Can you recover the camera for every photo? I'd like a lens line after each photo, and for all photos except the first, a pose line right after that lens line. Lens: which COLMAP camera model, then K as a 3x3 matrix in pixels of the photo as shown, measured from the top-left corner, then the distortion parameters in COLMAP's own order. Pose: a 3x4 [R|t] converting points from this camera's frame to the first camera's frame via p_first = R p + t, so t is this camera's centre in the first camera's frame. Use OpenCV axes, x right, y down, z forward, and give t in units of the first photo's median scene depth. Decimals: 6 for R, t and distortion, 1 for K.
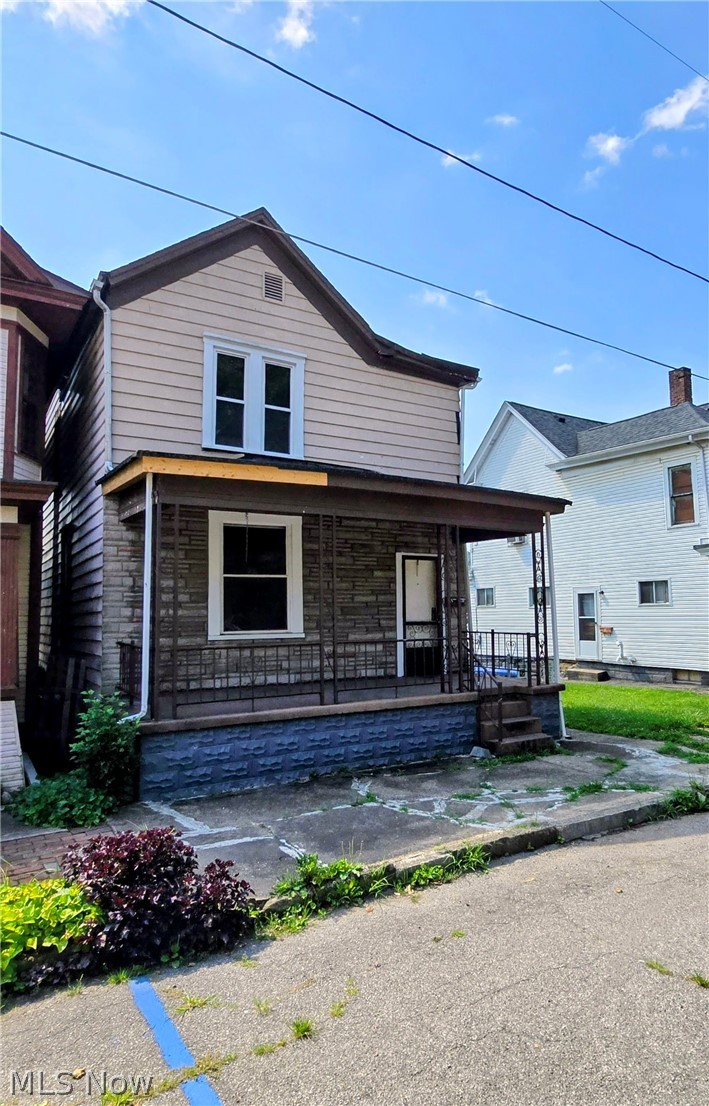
lens RADIAL K [[661.6, 0, 354.5], [0, 661.6, 553.0], [0, 0, 1]] dist [-0.001288, -0.000224]
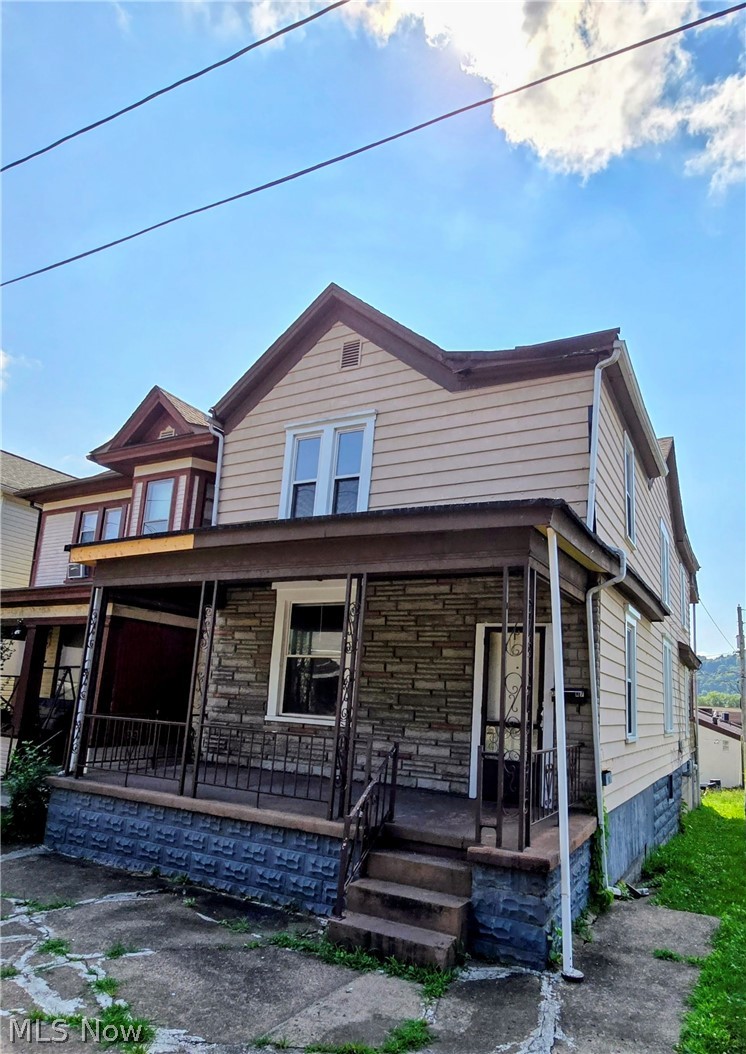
lens RADIAL K [[589.8, 0, 373.6], [0, 589.8, 605.0], [0, 0, 1]] dist [-0.001755, -0.000086]
pose [[0.555402, -0.089185, -0.826786, 0.571954], [0.013902, 0.995089, -0.098001, 0.043378], [0.831466, 0.042936, 0.553914, 0.574276]]
